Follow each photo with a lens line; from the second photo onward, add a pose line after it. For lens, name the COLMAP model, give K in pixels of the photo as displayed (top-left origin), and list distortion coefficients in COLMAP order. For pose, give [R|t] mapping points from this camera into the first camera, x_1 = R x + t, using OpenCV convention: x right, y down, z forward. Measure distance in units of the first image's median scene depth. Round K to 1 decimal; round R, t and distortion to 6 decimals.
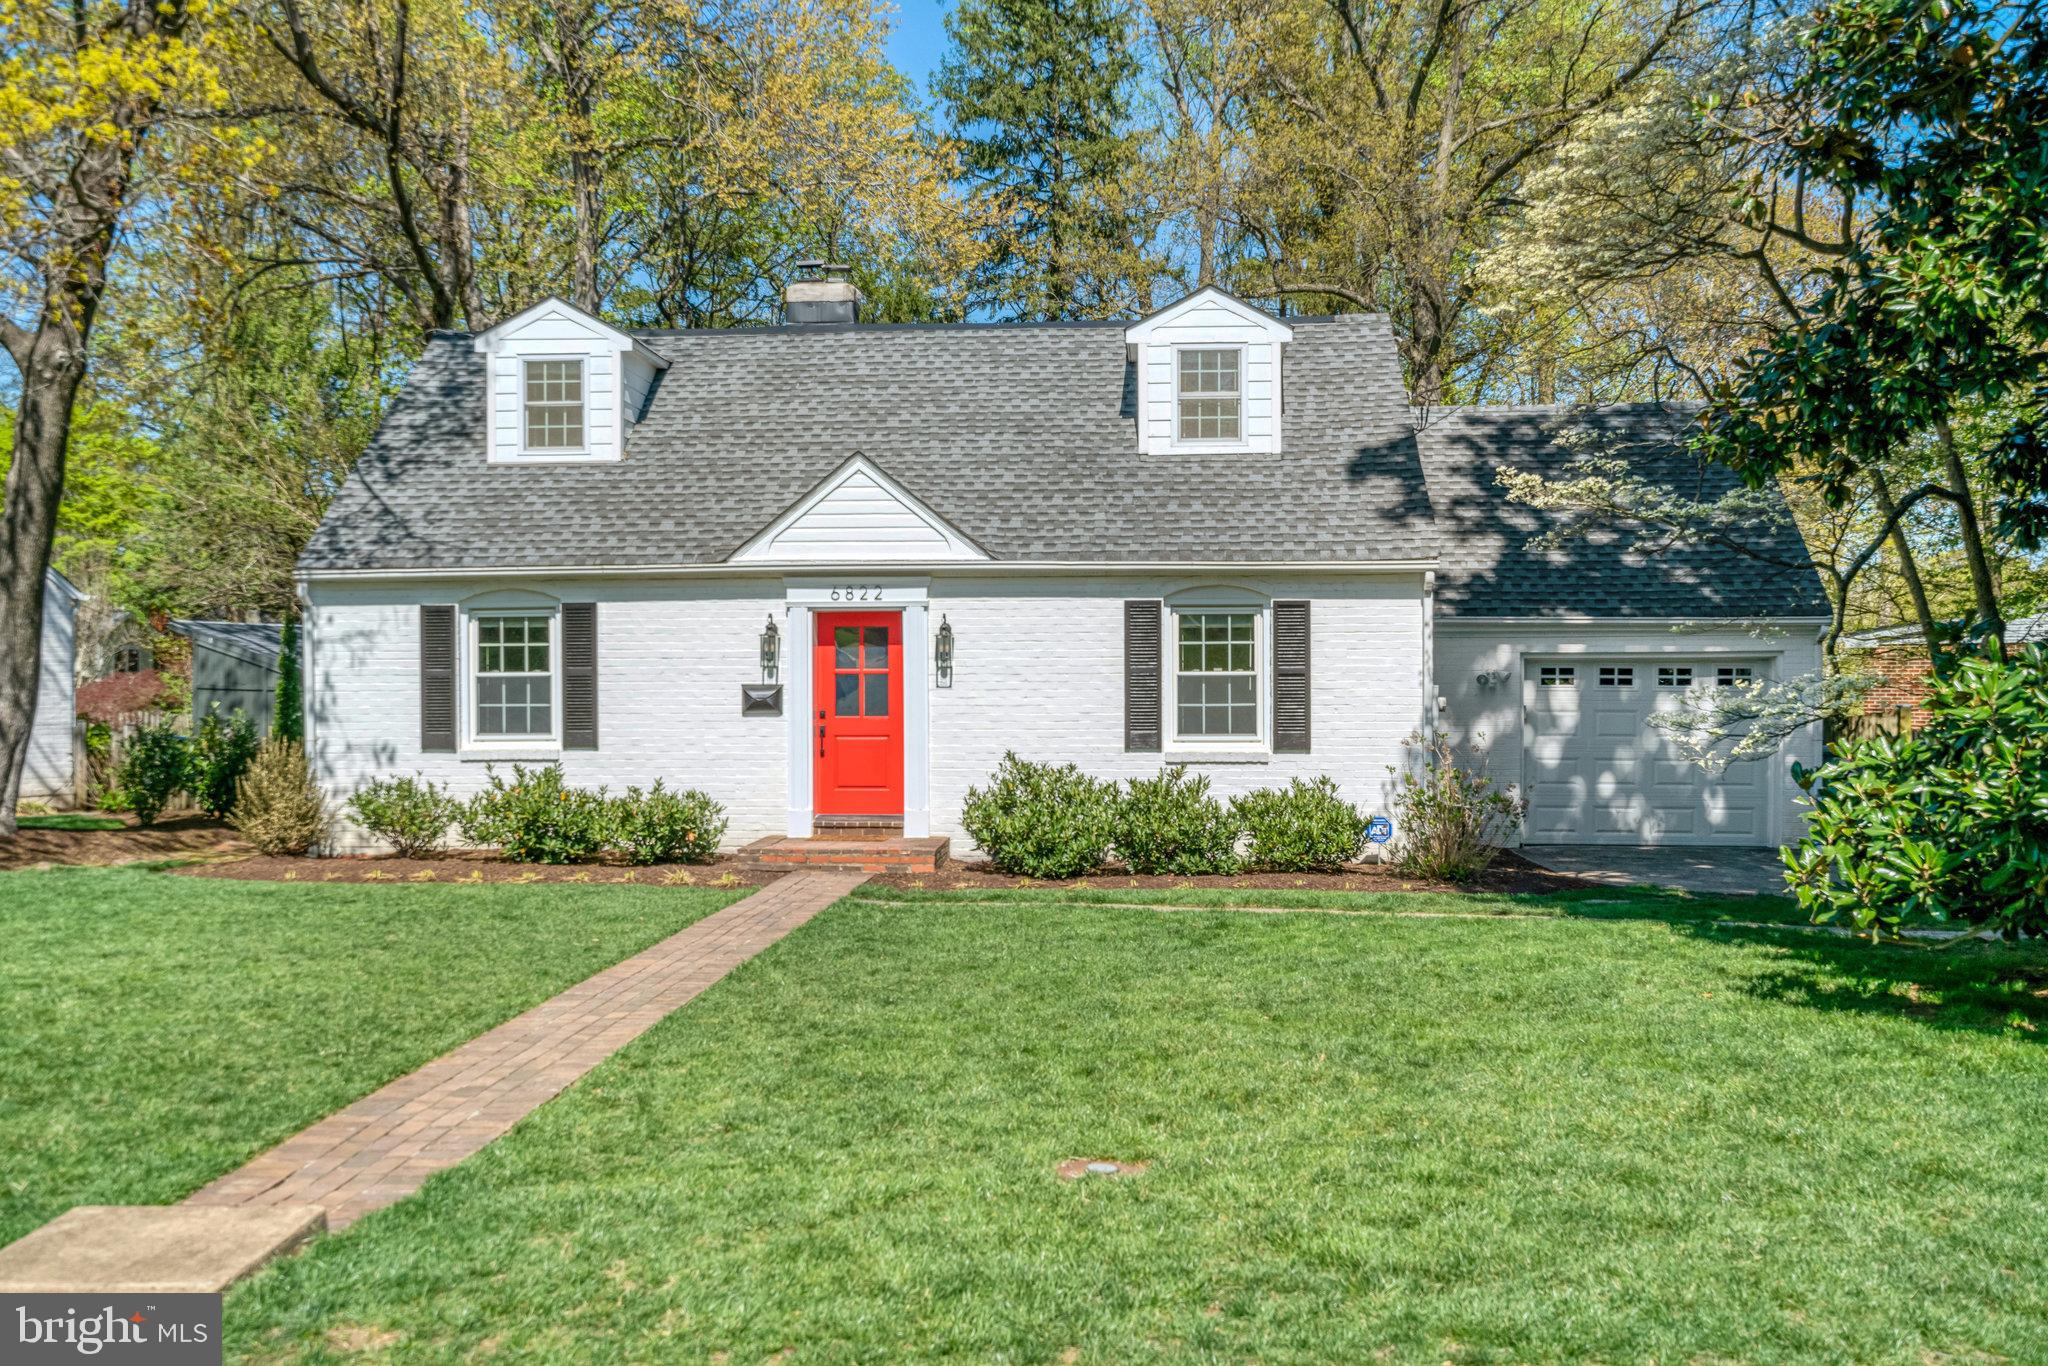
lens RADIAL K [[1997.7, 0, 1074.5], [0, 1997.7, 692.2], [0, 0, 1]] dist [-0.027235, 0.000000]
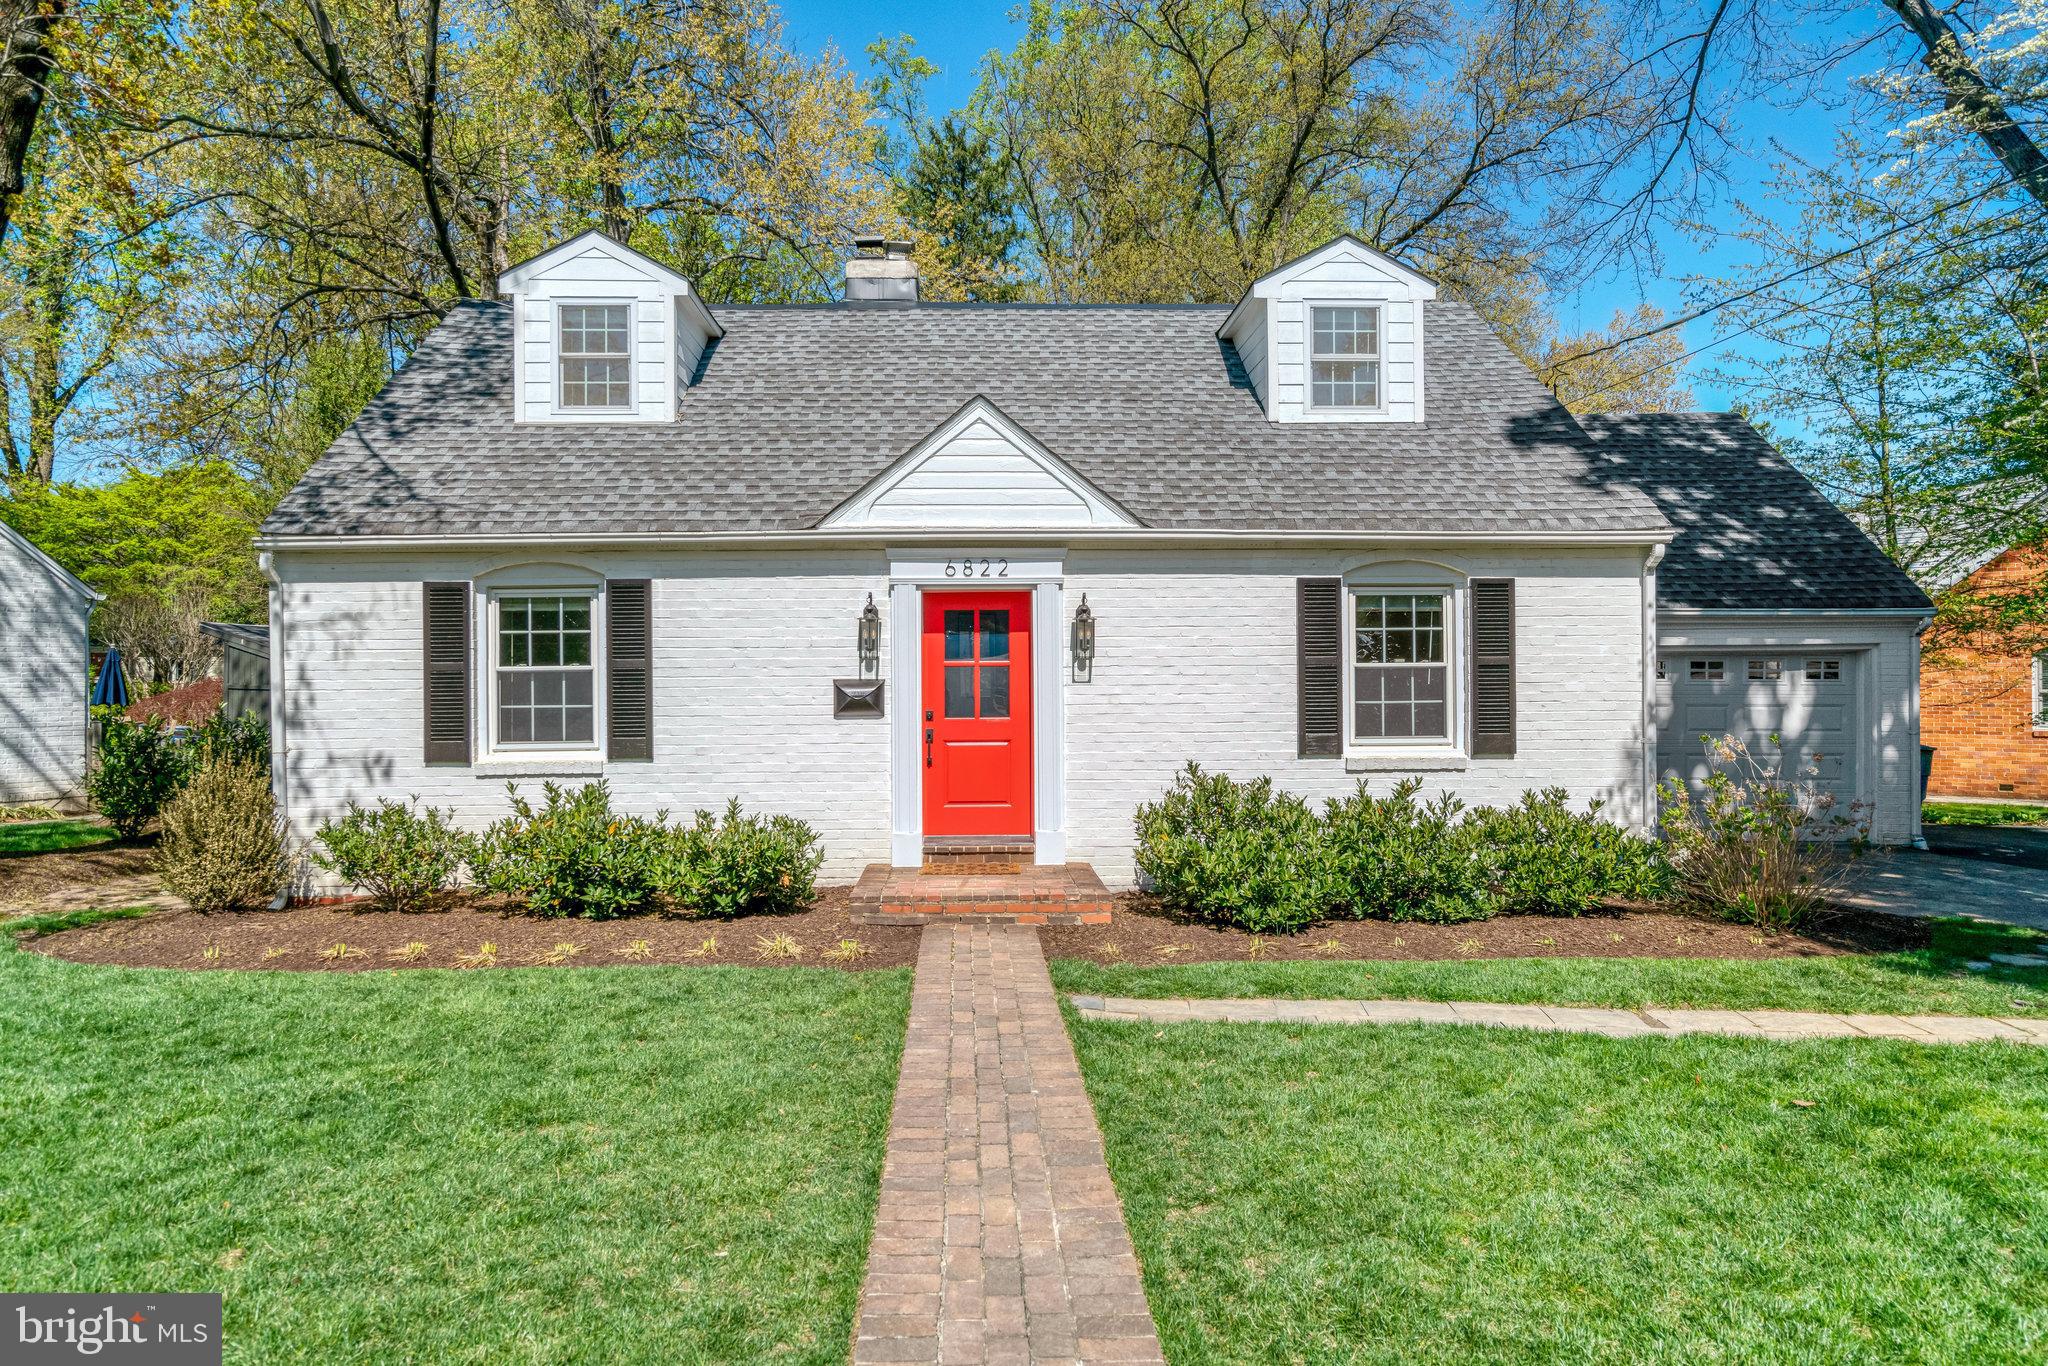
lens RADIAL K [[1207.9, 0, 1021.1], [0, 1207.9, 676.6], [0, 0, 1]] dist [-0.008975, 0.008447]
pose [[0.995684, -0.002870, 0.092764, -0.134999], [0.003926, 0.999930, -0.011203, 0.000764], [-0.092725, 0.011518, 0.995625, 0.496297]]
